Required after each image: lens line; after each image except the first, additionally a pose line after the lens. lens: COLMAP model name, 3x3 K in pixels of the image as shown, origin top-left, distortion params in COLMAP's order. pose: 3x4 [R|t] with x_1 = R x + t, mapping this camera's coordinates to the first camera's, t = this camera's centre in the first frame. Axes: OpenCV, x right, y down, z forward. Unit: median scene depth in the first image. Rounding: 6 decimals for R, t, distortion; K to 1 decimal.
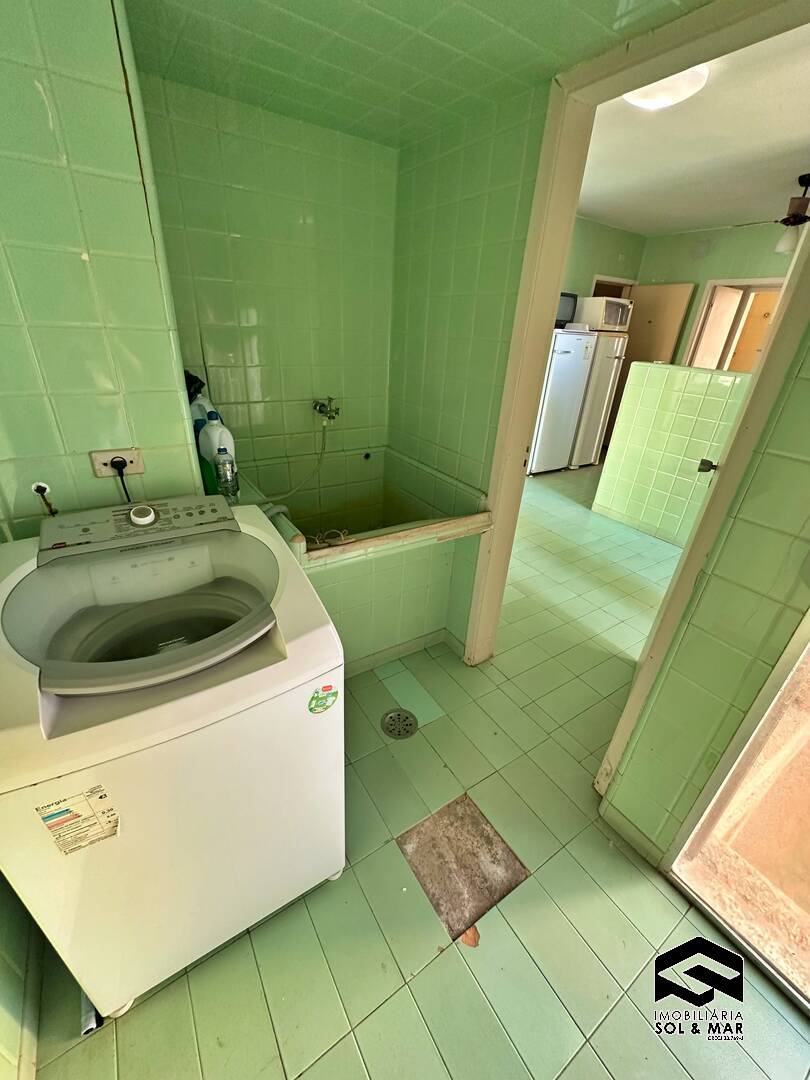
lens RADIAL K [[429.7, 0, 412.5], [0, 429.7, 546.1], [0, 0, 1]] dist [-0.002231, 0.000577]
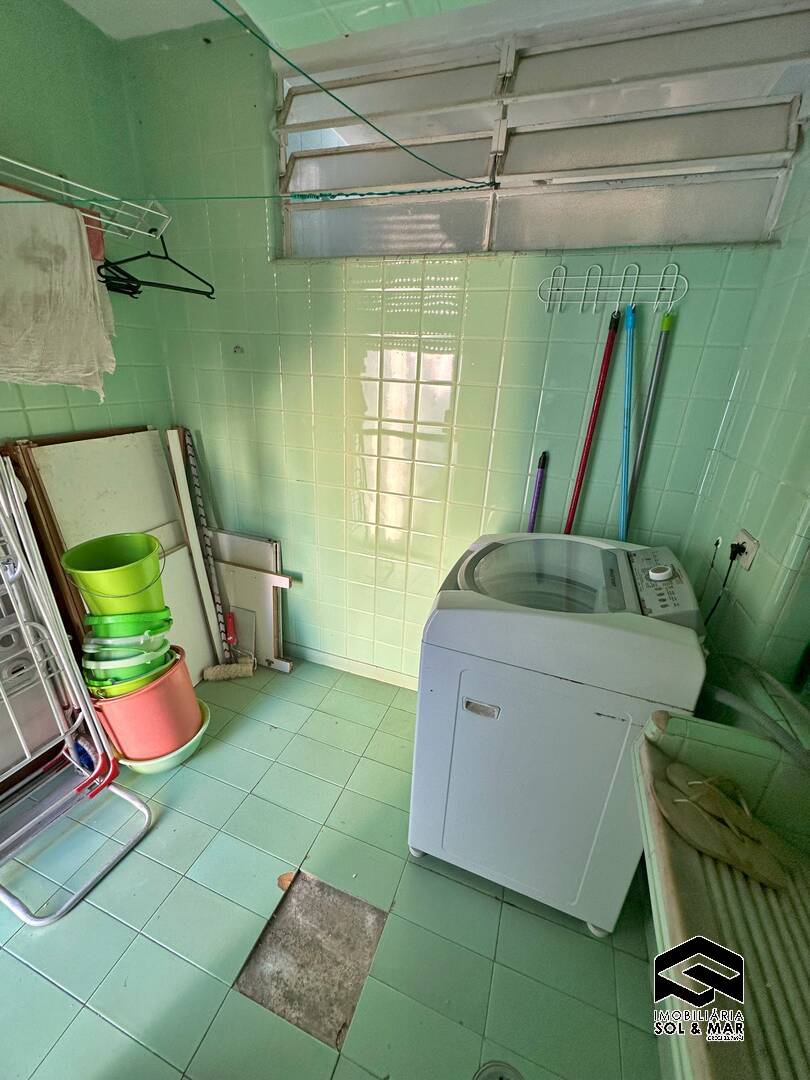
lens RADIAL K [[429.7, 0, 403.5], [0, 429.7, 543.5], [0, 0, 1]] dist [-0.002231, 0.000577]
pose [[-0.807573, 0.149316, -0.570553, 0.345114], [-0.342805, 0.668369, 0.660127, -0.466533], [0.479907, 0.728689, -0.488570, 0.914194]]
